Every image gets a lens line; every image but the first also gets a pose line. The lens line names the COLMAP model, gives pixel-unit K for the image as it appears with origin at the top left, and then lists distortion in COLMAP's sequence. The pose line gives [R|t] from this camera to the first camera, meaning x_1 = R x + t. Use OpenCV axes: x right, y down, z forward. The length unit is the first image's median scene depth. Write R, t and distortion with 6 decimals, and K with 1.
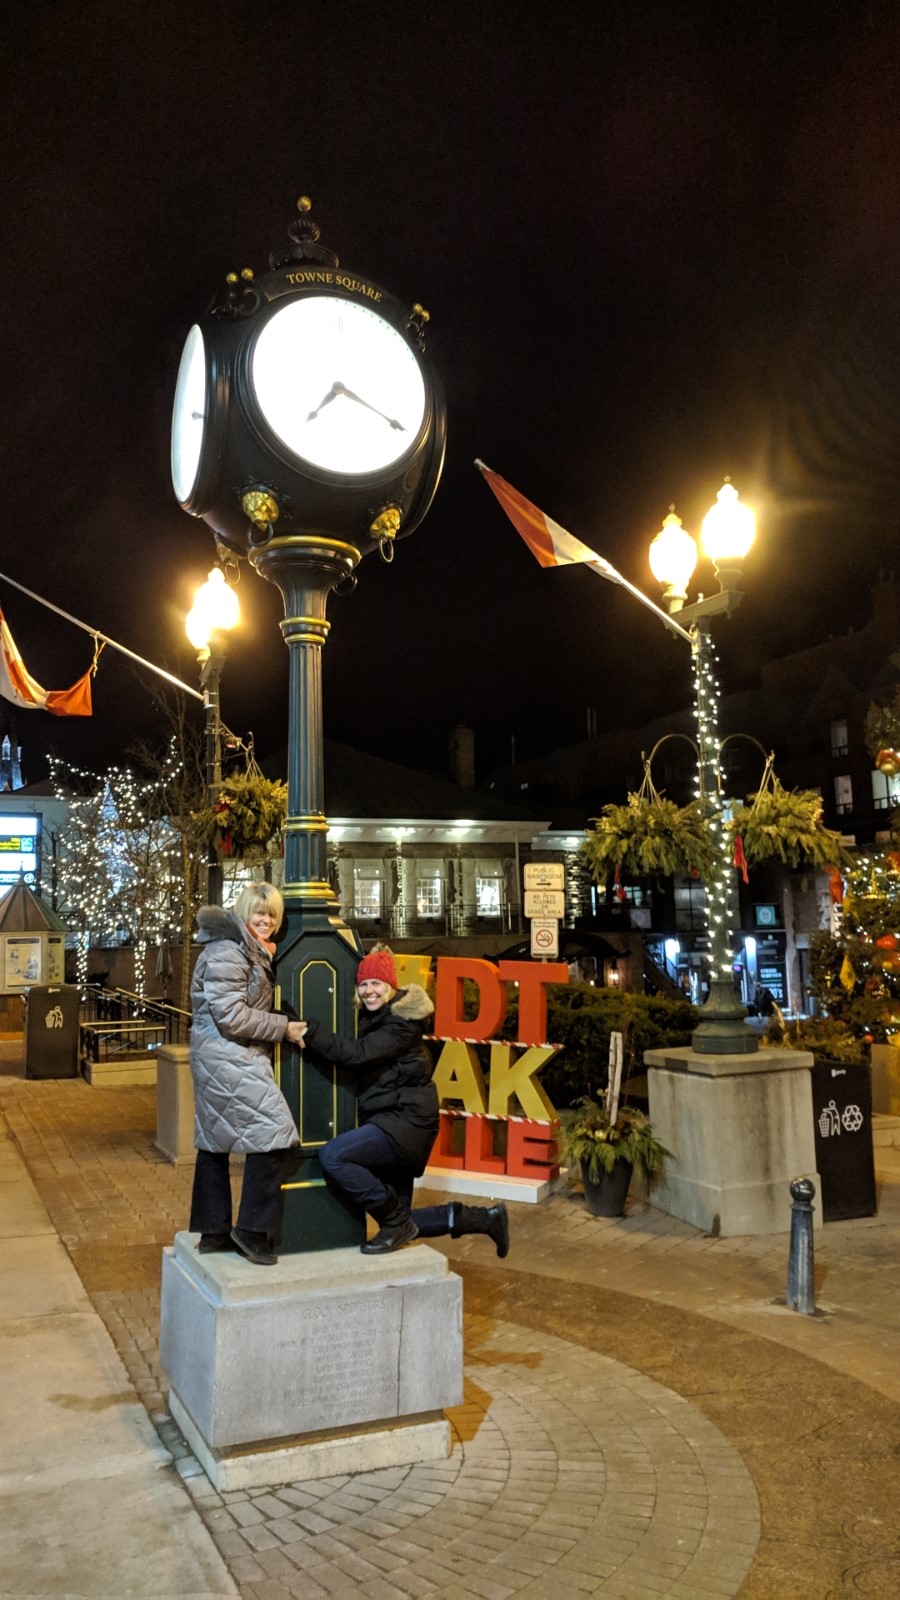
lens RADIAL K [[1192.3, 0, 439.9], [0, 1192.3, 801.5], [0, 0, 1]] dist [-0.000925, 0.011768]
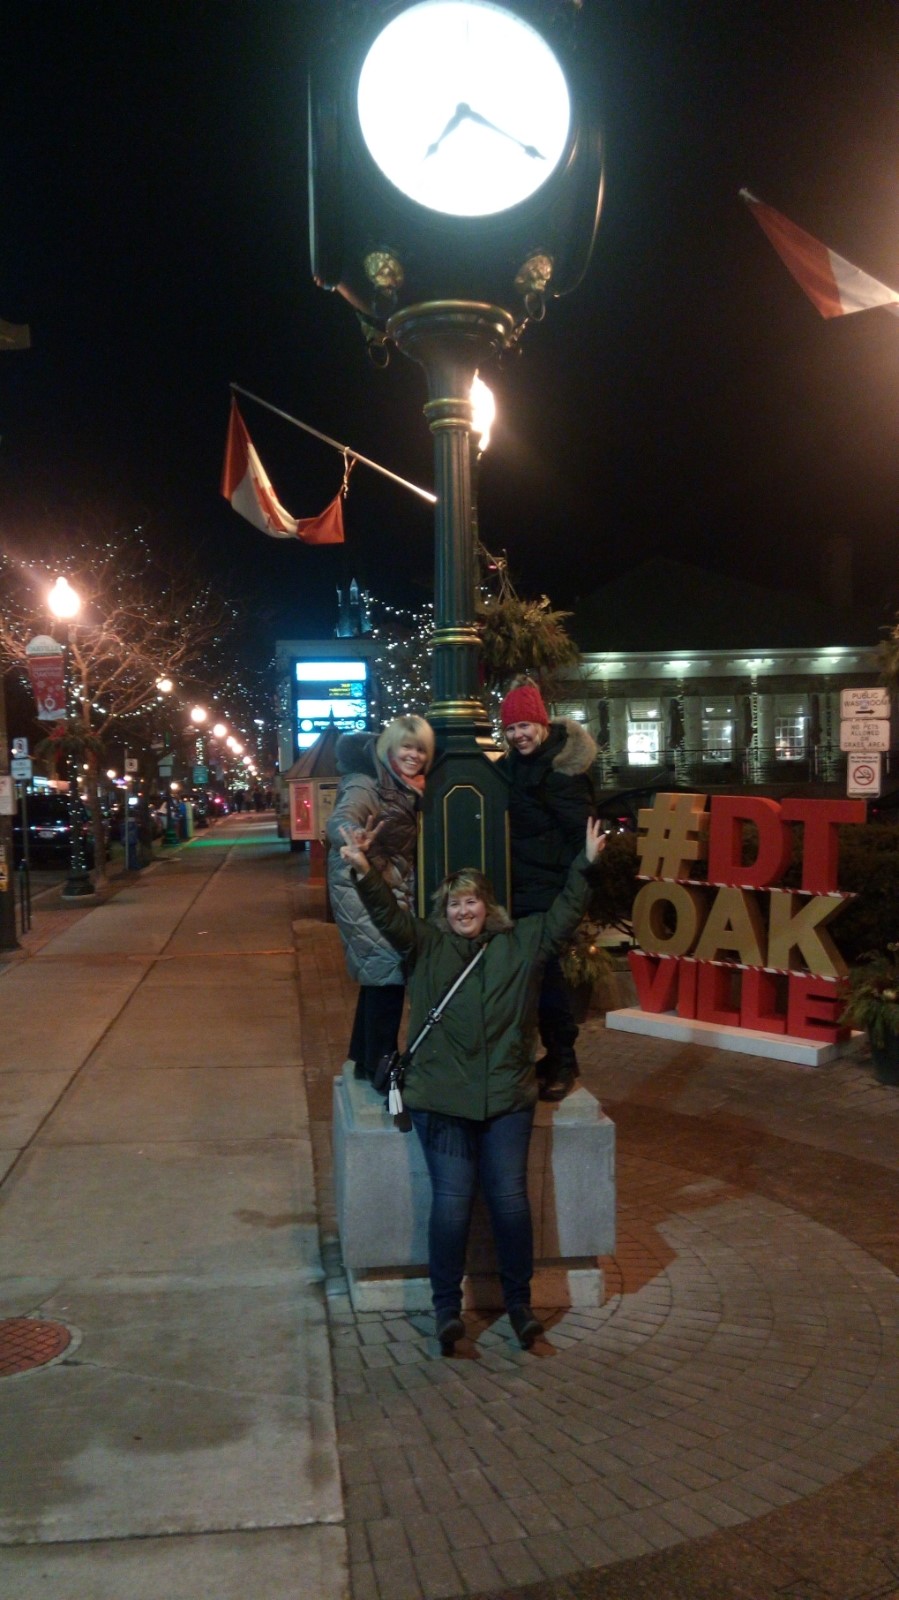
lens RADIAL K [[1295.5, 0, 446.4], [0, 1295.5, 830.6], [0, 0, 1]] dist [0.122030, -0.242634]
pose [[0.958758, 0.003585, -0.284201, 0.091992], [0.037877, 0.989390, 0.140260, 0.014652], [0.281688, -0.145241, 0.948450, 0.019662]]
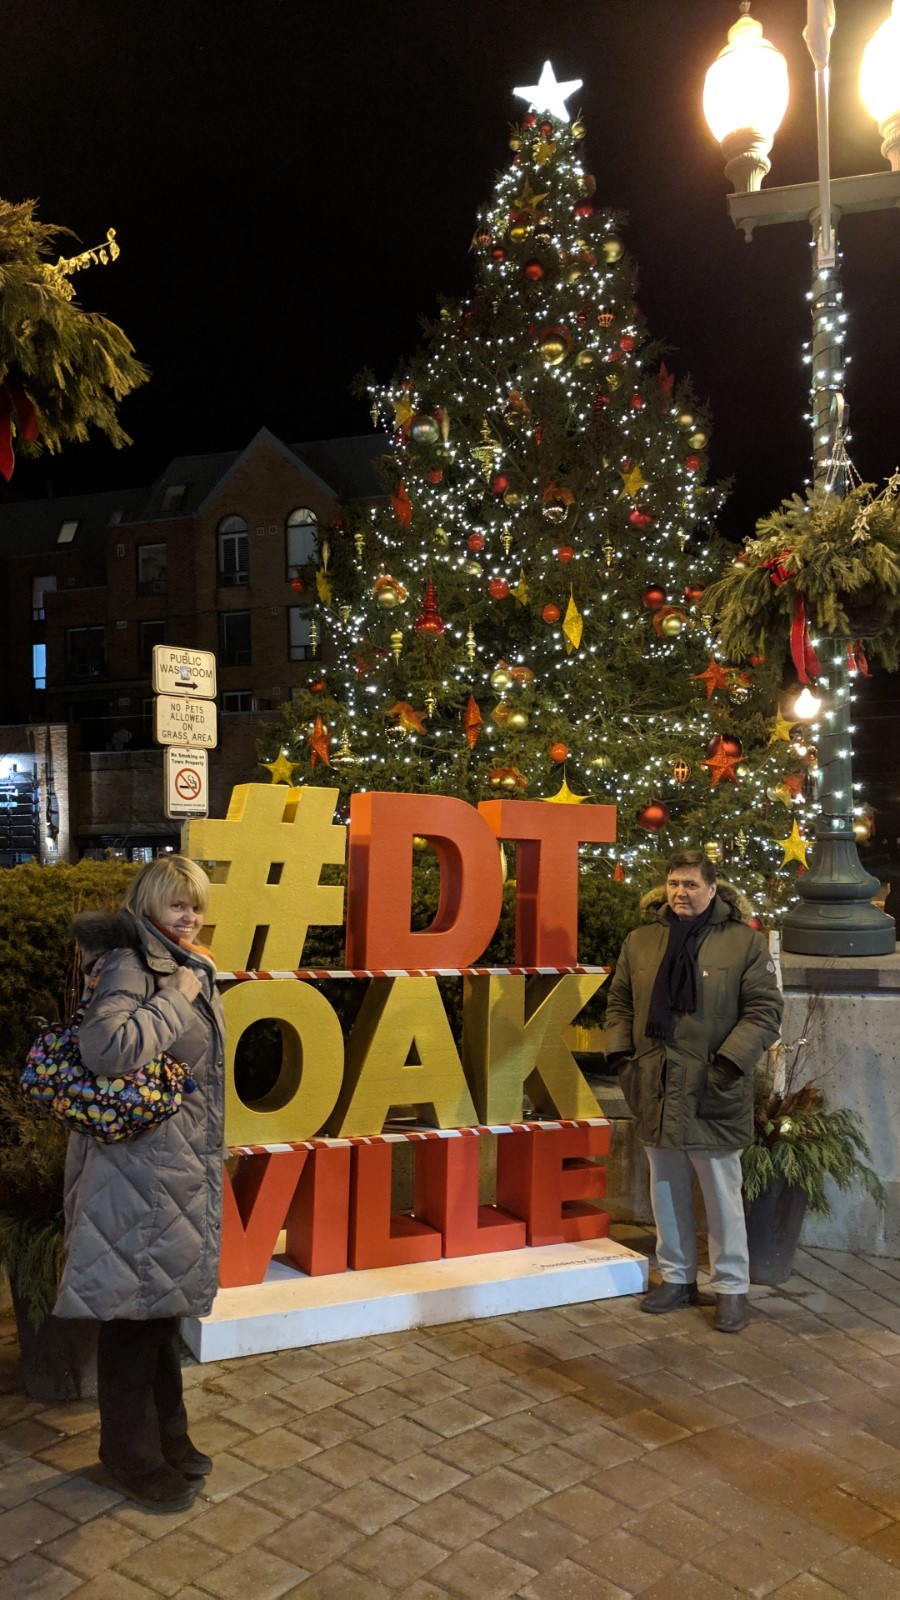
lens RADIAL K [[1192.3, 0, 439.9], [0, 1192.3, 801.5], [0, 0, 1]] dist [-0.000925, 0.011768]
pose [[0.646335, 0.026041, 0.762609, -0.342796], [-0.082397, 0.995955, 0.035825, 0.127676], [-0.758592, -0.085992, 0.645866, 0.759882]]
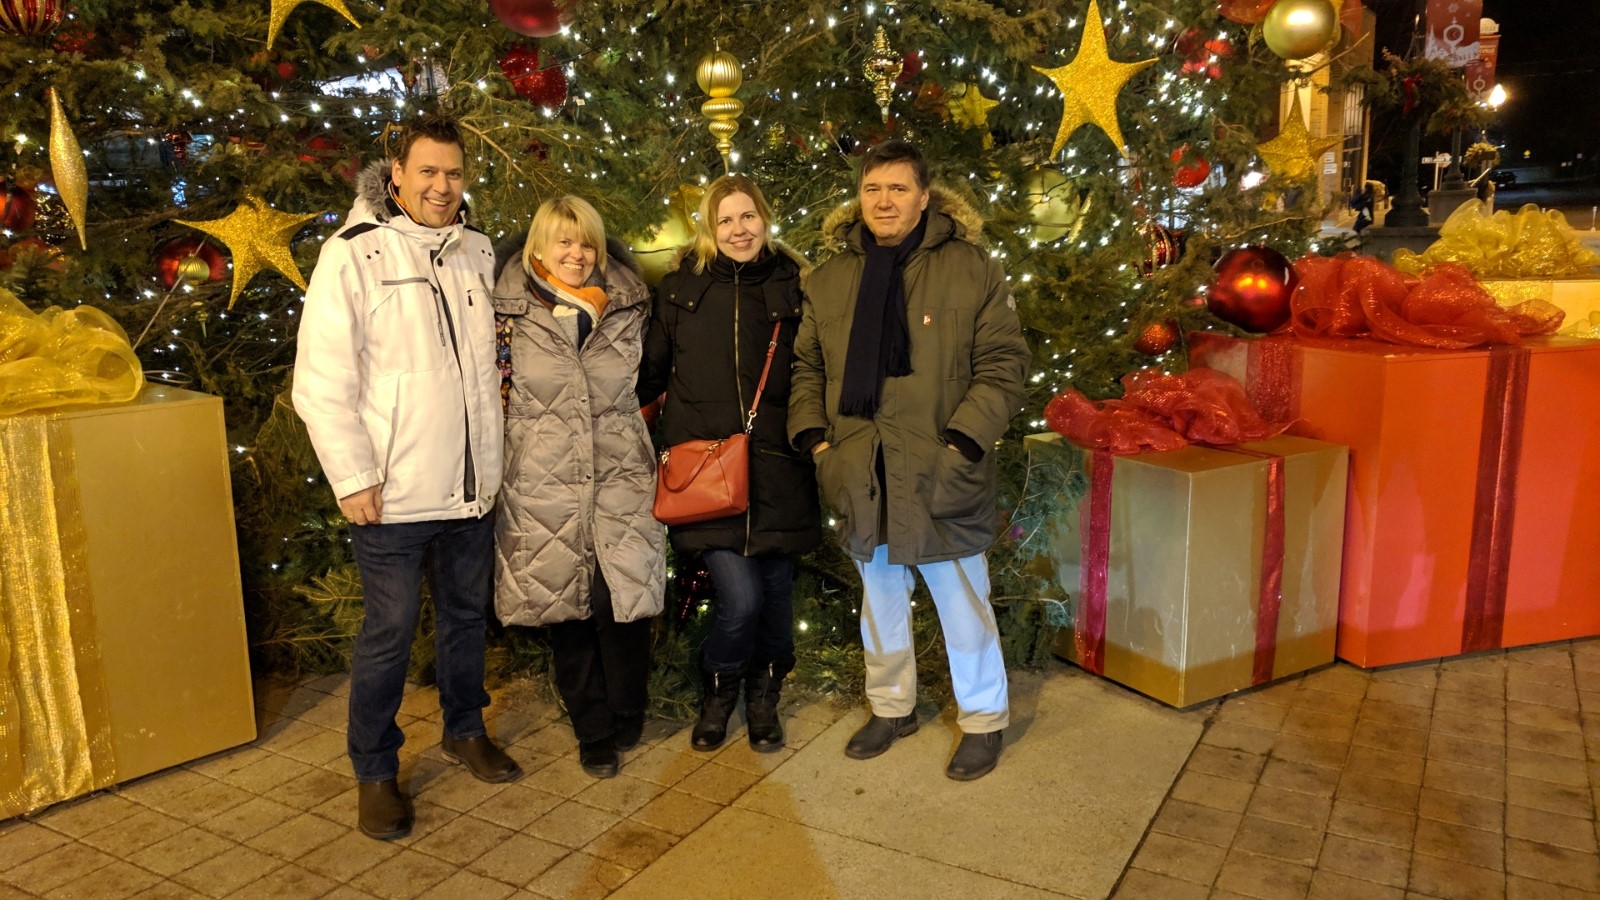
lens RADIAL K [[1205.0, 0, 796.0], [0, 1205.0, 455.7], [0, 0, 1]] dist [-0.010233, 0.033321]
pose [[0.801814, -0.153406, 0.577547, 0.582010], [-0.036576, 0.952077, 0.303665, 0.194154], [-0.596453, -0.264607, 0.757778, 1.009445]]
